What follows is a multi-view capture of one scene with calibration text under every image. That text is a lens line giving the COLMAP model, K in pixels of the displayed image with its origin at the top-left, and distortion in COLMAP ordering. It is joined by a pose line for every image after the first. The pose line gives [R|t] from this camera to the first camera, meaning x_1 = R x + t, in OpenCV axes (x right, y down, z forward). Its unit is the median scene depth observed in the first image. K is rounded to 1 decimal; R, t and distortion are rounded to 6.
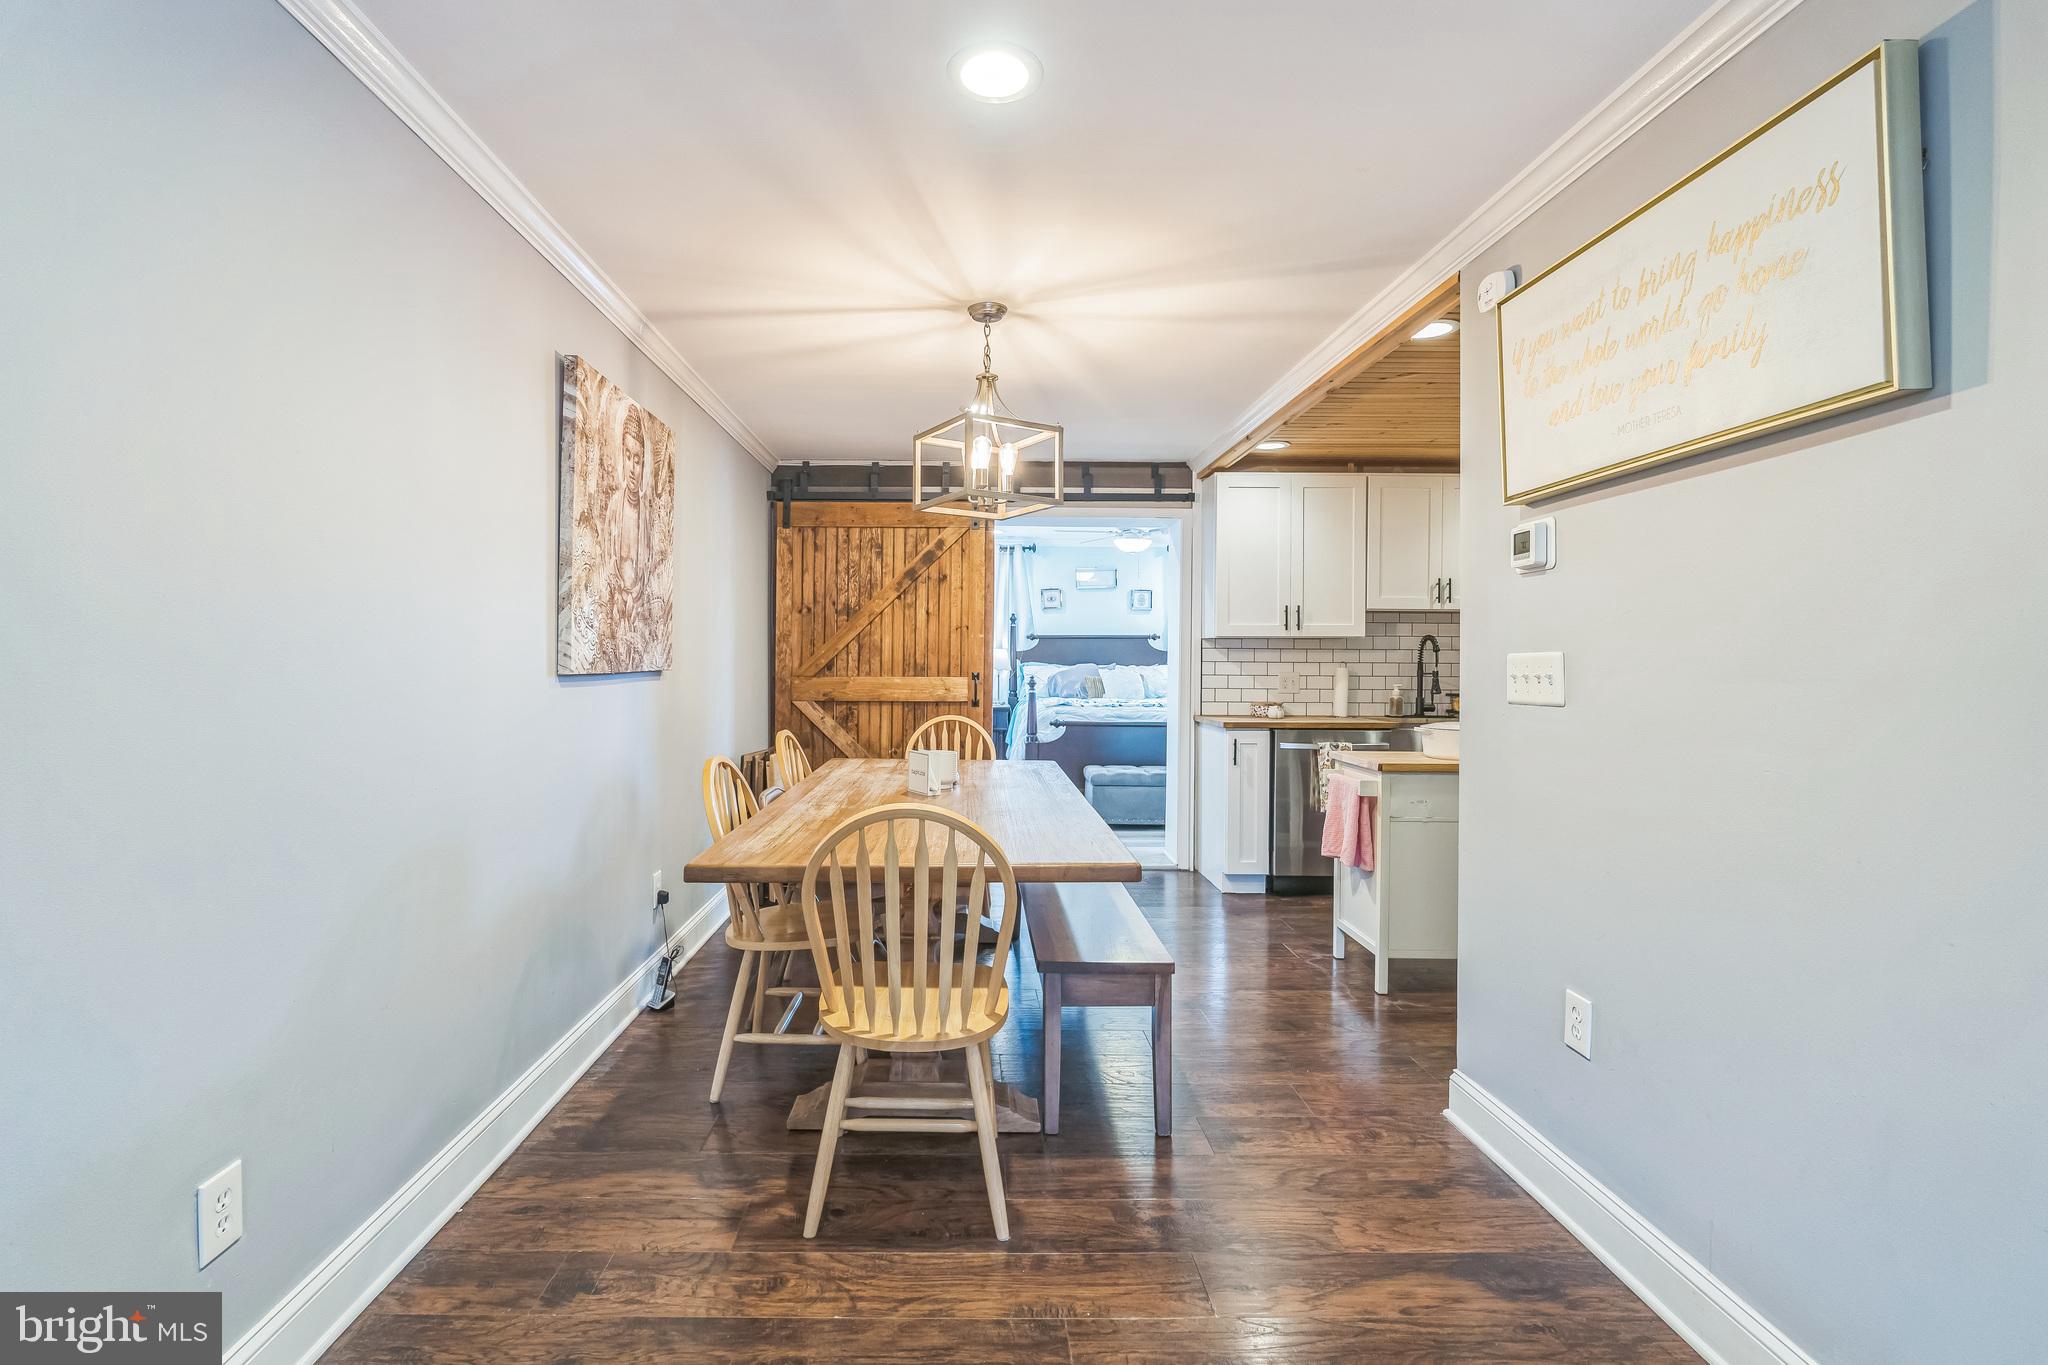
lens RADIAL K [[933.7, 0, 978.8], [0, 933.7, 663.0], [0, 0, 1]] dist [-0.006845, 0.002898]
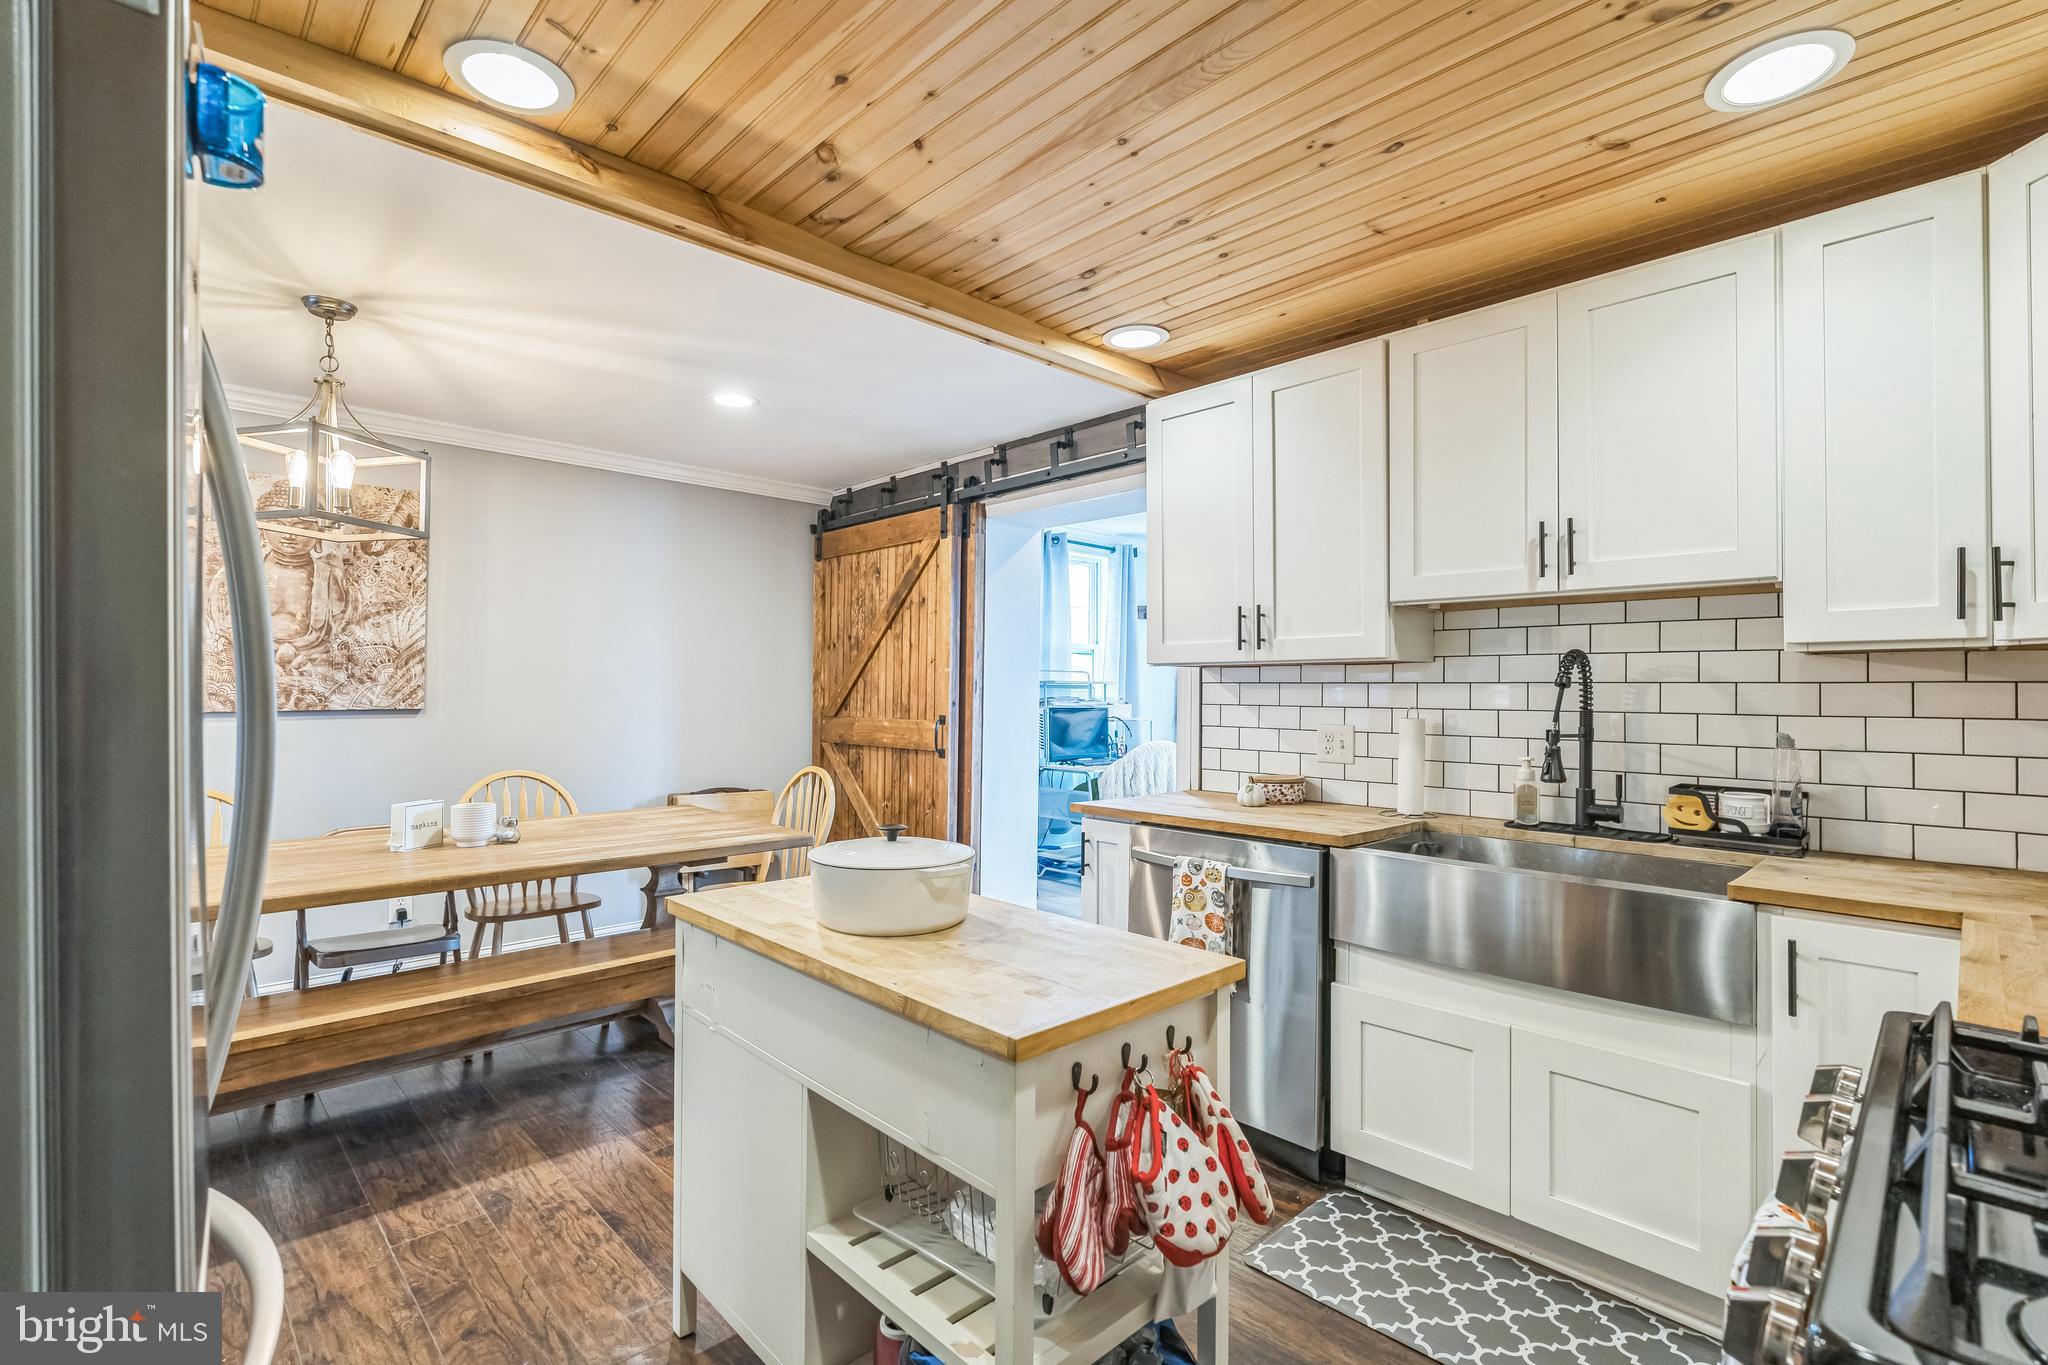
lens RADIAL K [[933.7, 0, 1038.3], [0, 933.7, 681.1], [0, 0, 1]] dist [-0.006845, 0.002898]
pose [[0.686051, -0.009659, -0.727489, 0.637366], [-0.003703, 0.999853, -0.016767, -0.006261], [0.727544, 0.014197, 0.685914, 0.509897]]
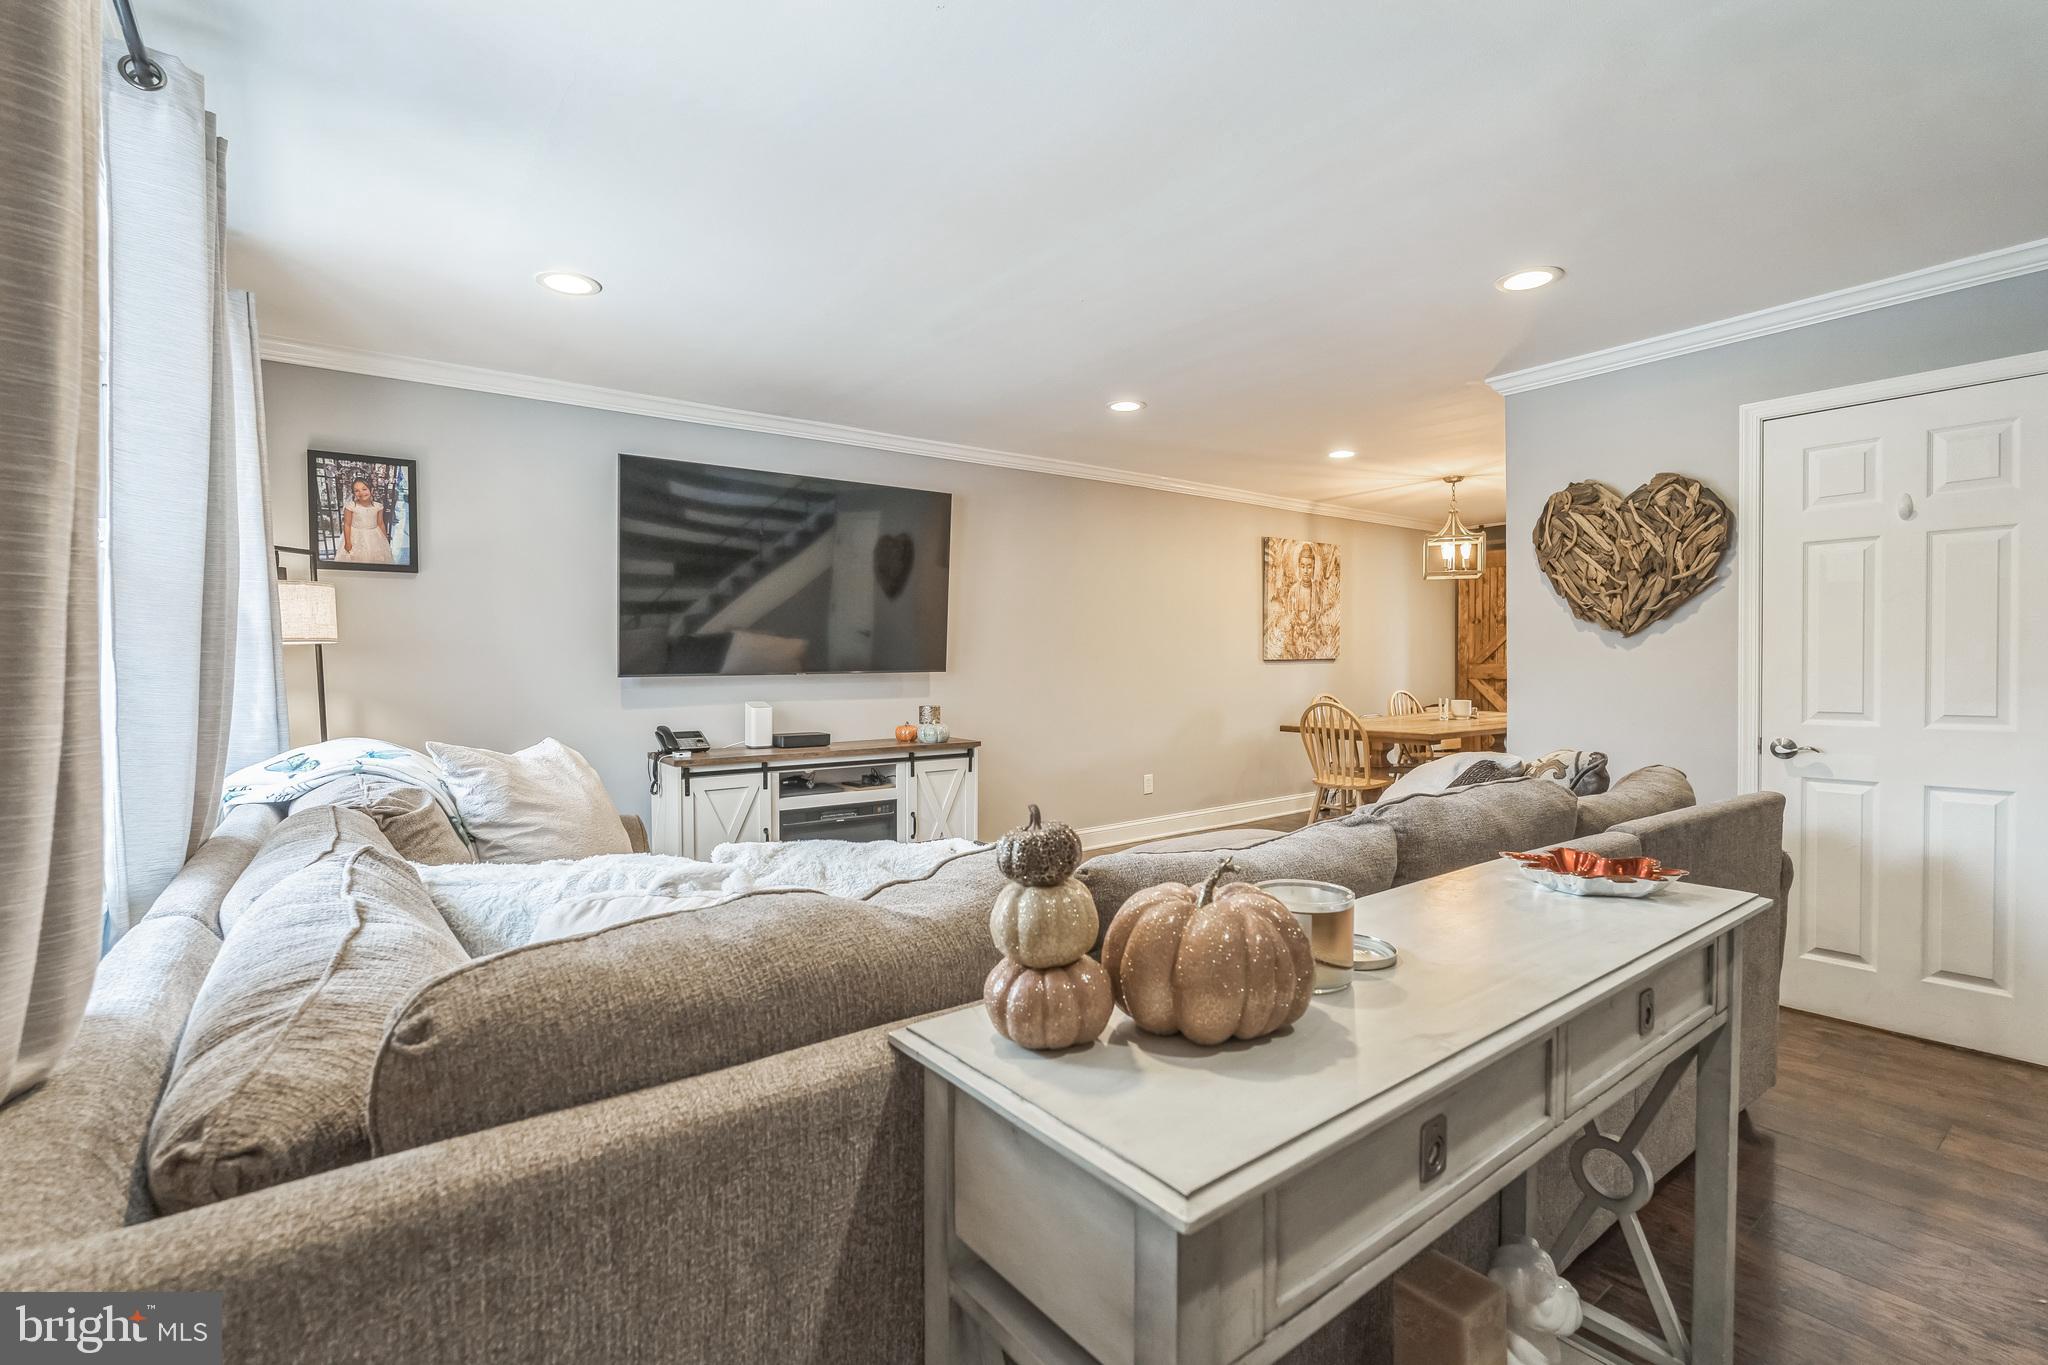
lens RADIAL K [[933.7, 0, 1029.4], [0, 933.7, 670.1], [0, 0, 1]] dist [-0.006845, 0.002898]
pose [[0.604284, 0.001108, -0.796769, 0.608072], [0.006423, 0.999960, 0.006262, 0.010415], [0.796743, -0.008902, 0.604252, -0.544610]]
